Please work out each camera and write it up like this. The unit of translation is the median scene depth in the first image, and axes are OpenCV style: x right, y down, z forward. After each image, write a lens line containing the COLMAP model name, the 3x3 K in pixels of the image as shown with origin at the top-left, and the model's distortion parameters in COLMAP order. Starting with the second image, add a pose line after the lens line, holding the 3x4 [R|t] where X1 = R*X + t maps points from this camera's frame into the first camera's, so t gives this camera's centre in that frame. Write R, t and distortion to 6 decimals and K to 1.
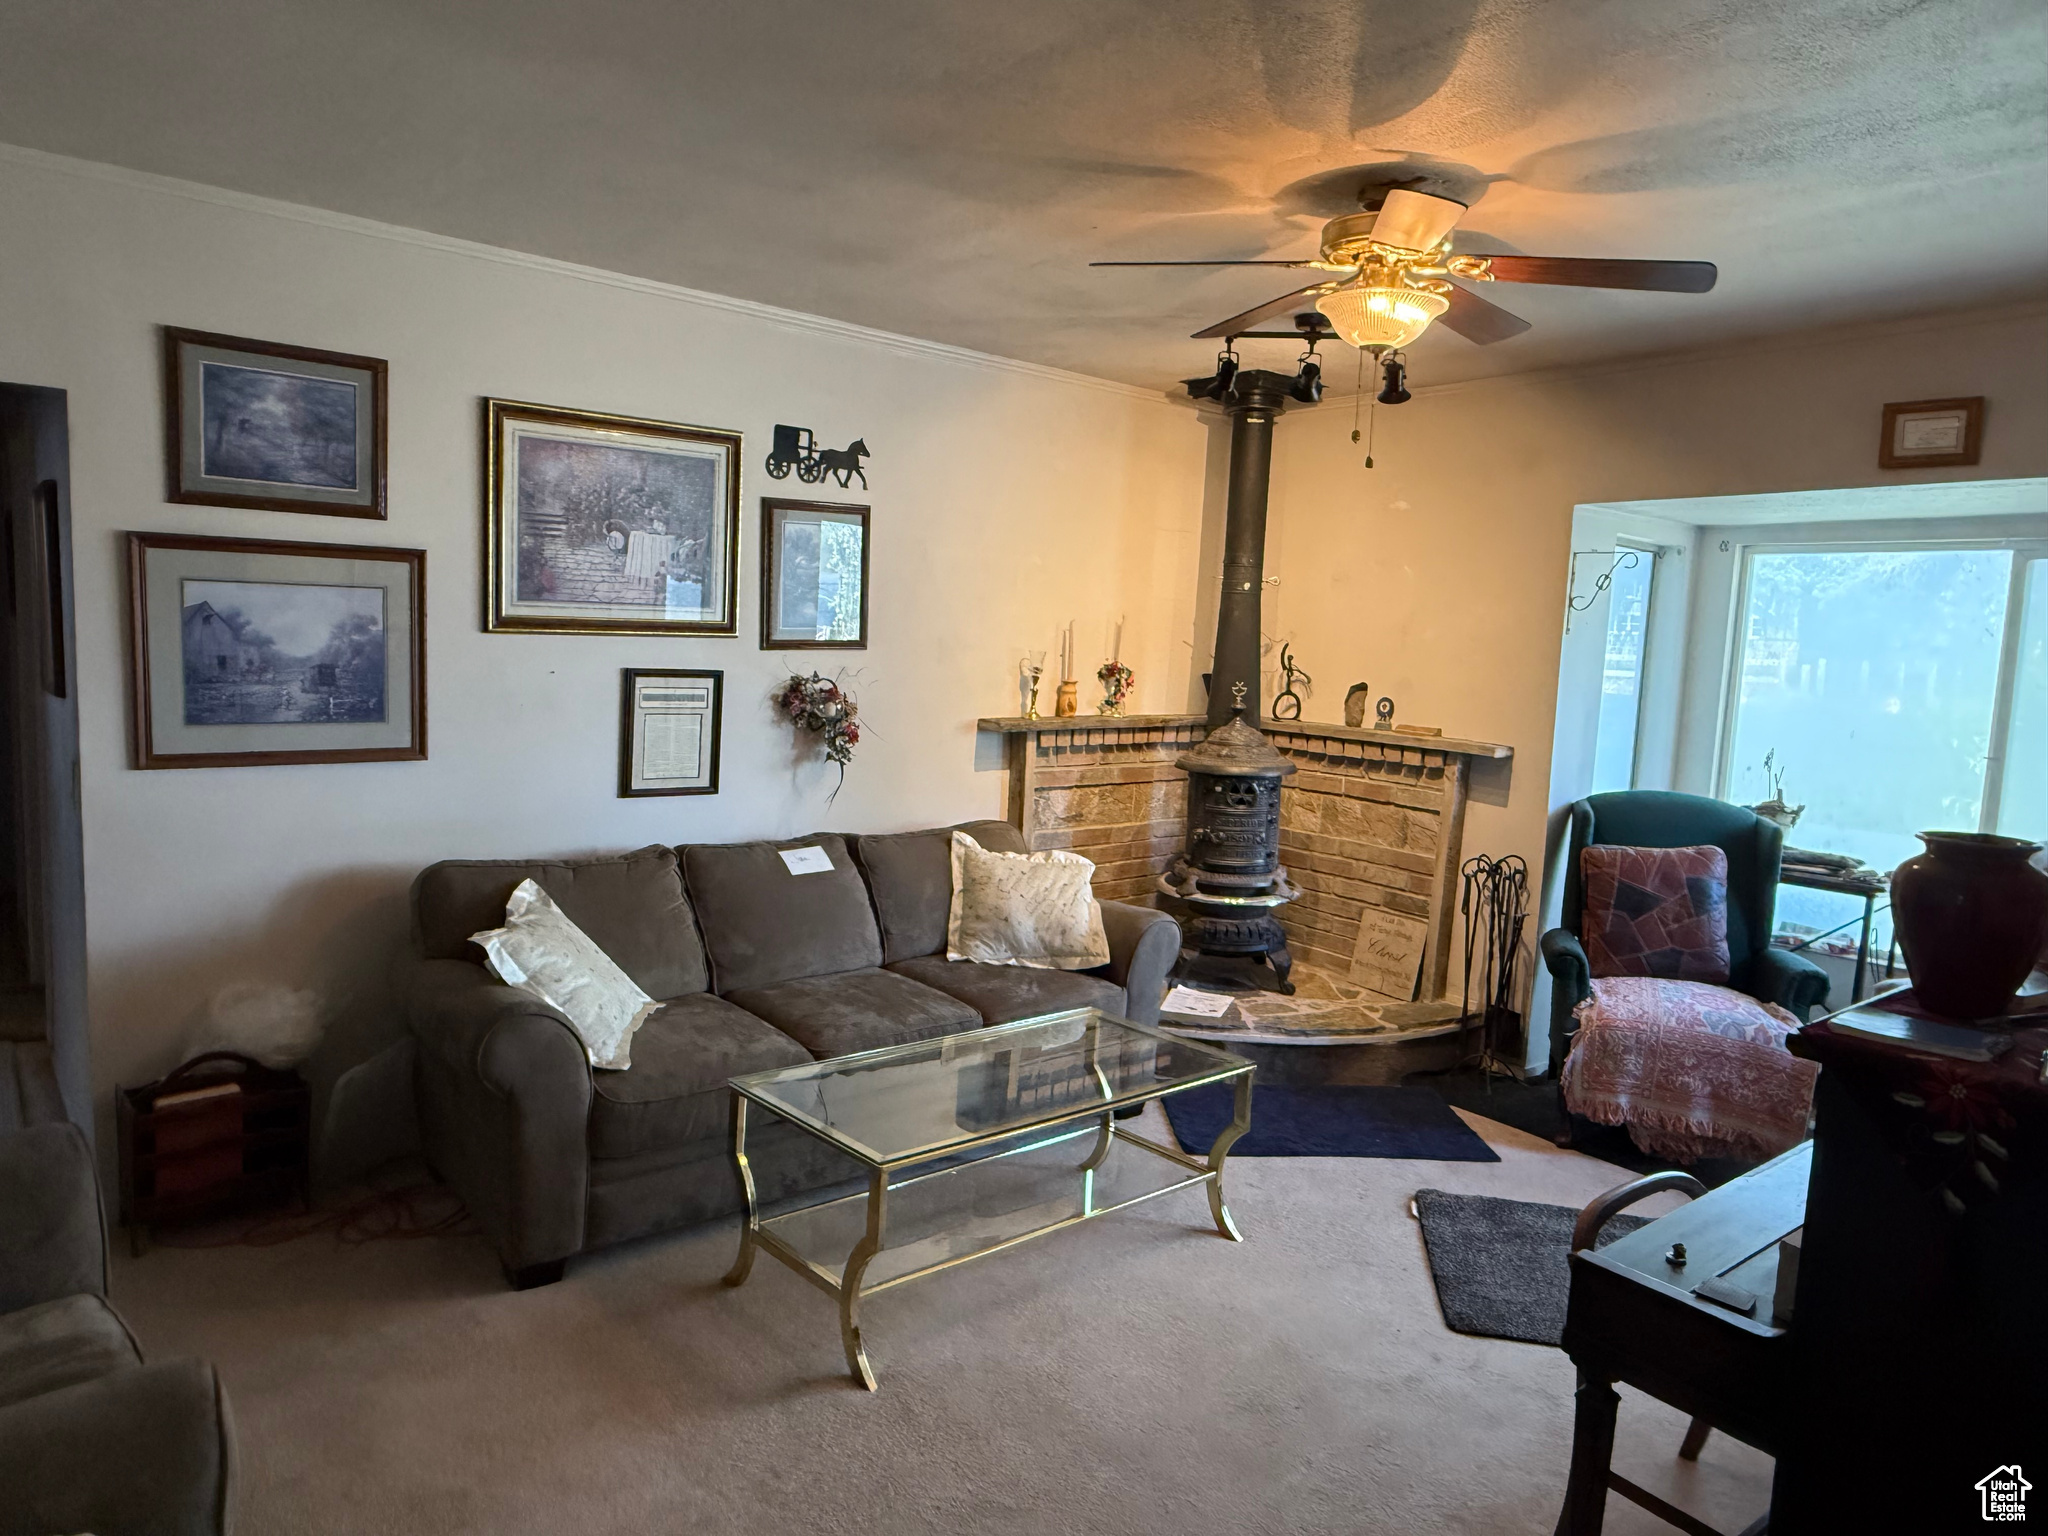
lens RADIAL K [[1302.7, 0, 1019.1], [0, 1302.7, 759.1], [0, 0, 1]] dist [0.001412, 0.000942]
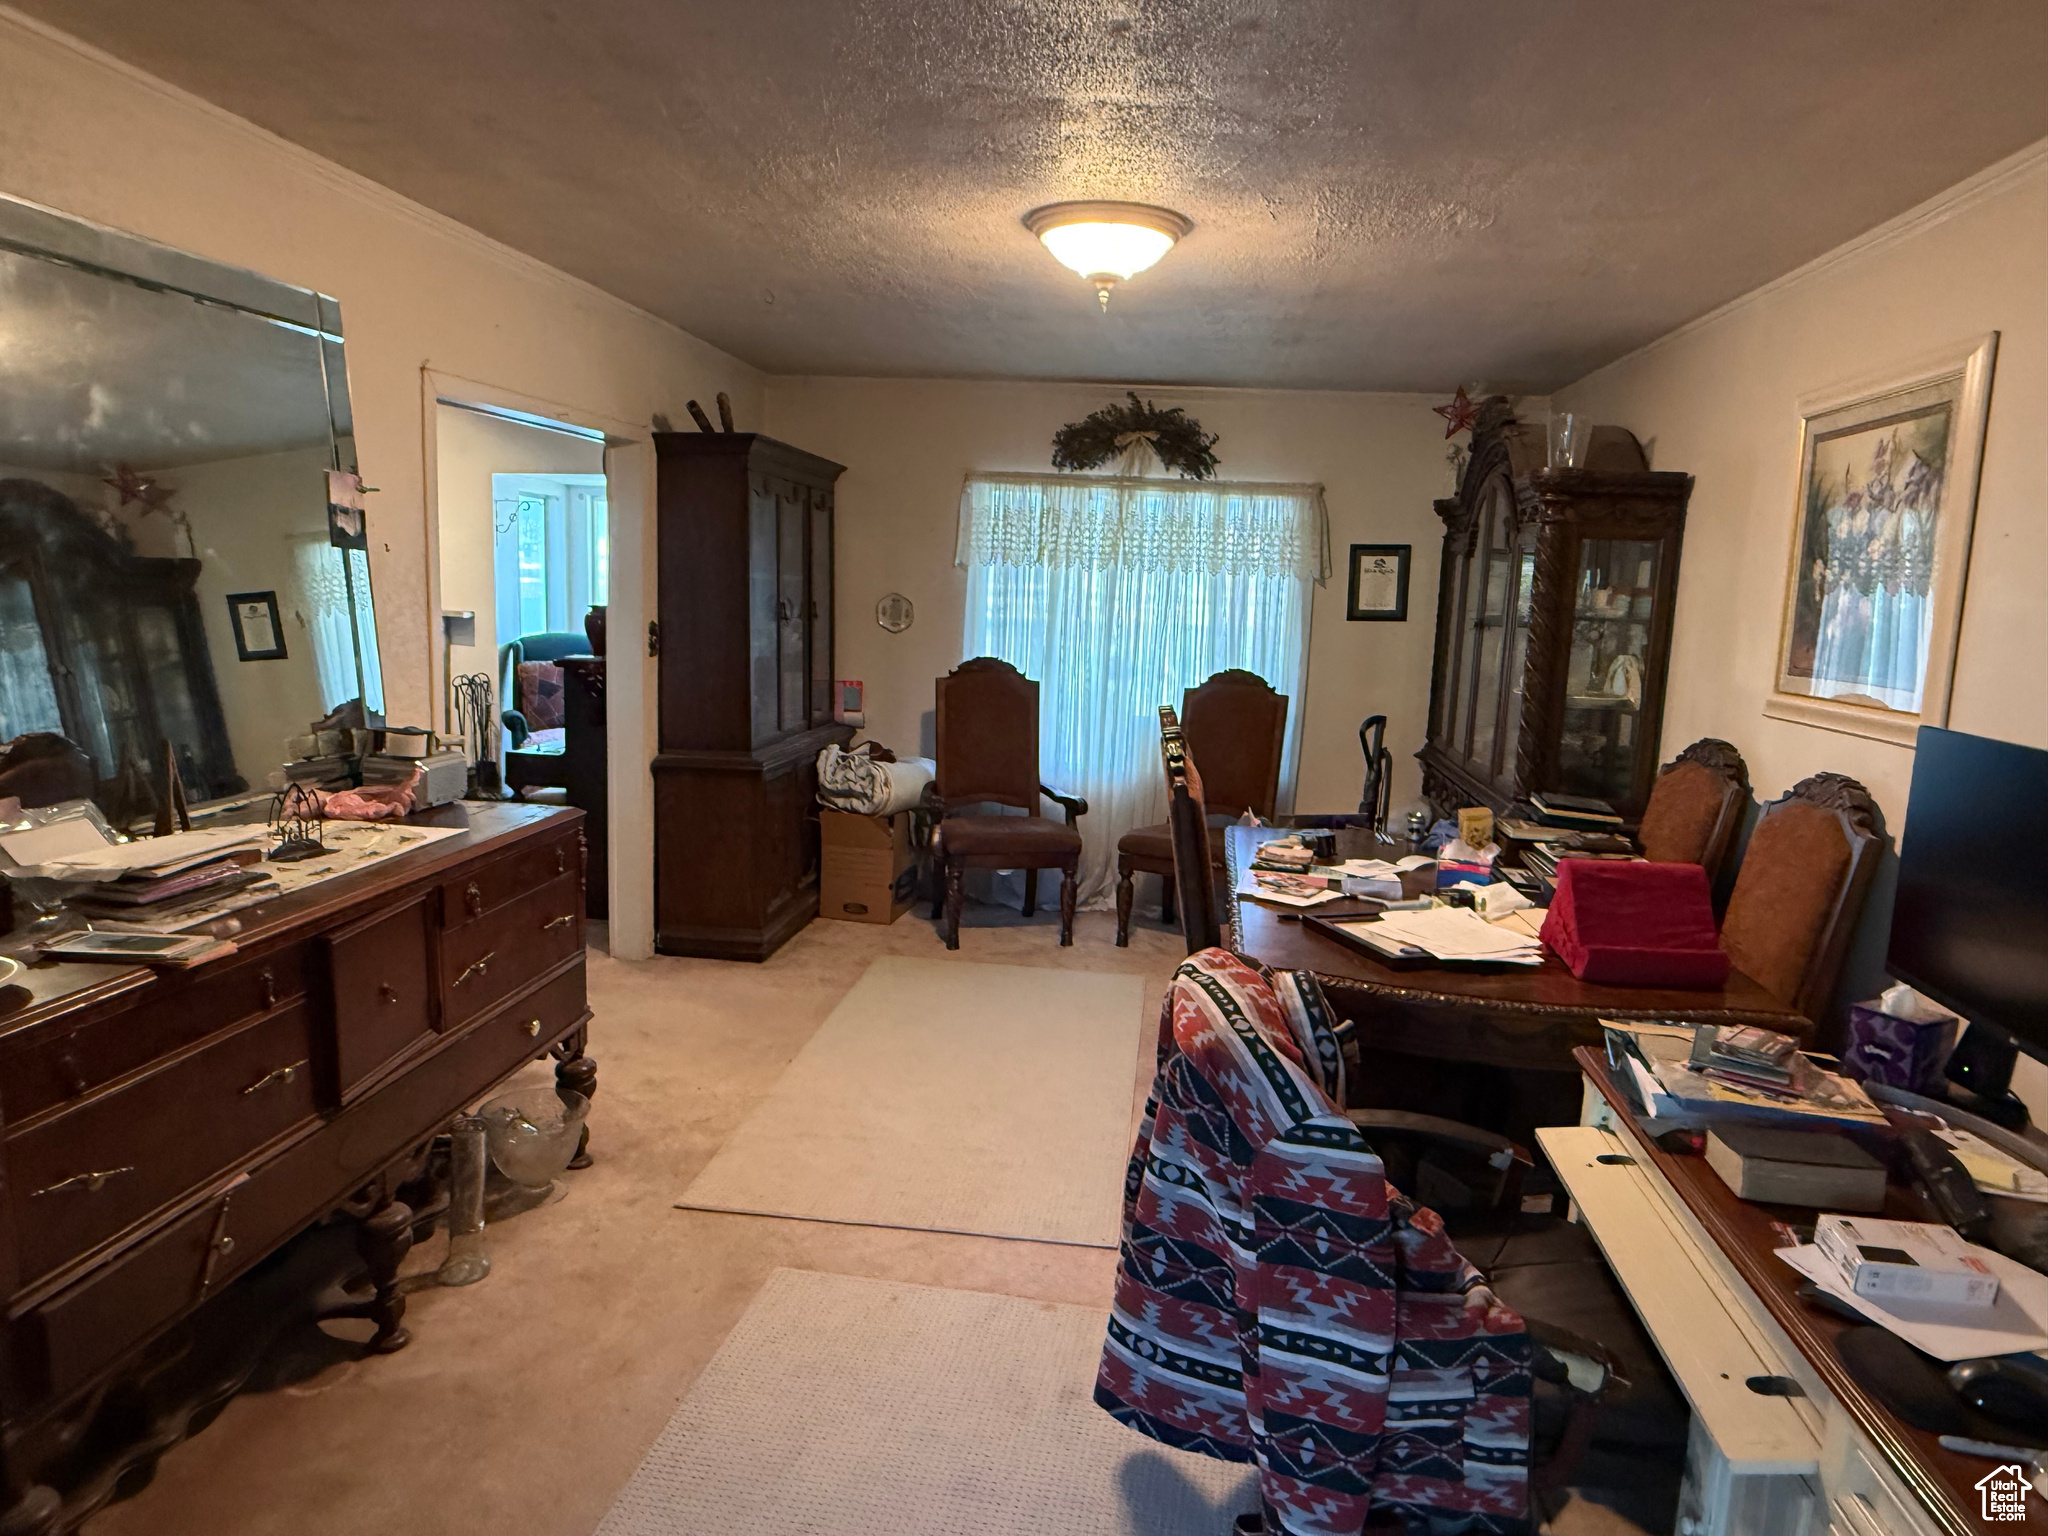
lens RADIAL K [[1302.7, 0, 1016.0], [0, 1302.7, 770.0], [0, 0, 1]] dist [0.001412, 0.000942]
pose [[0.713812, -0.118995, 0.690154, -0.337776], [0.076665, 0.992814, 0.091886, 0.097378], [-0.696129, -0.012679, 0.717805, -0.774601]]
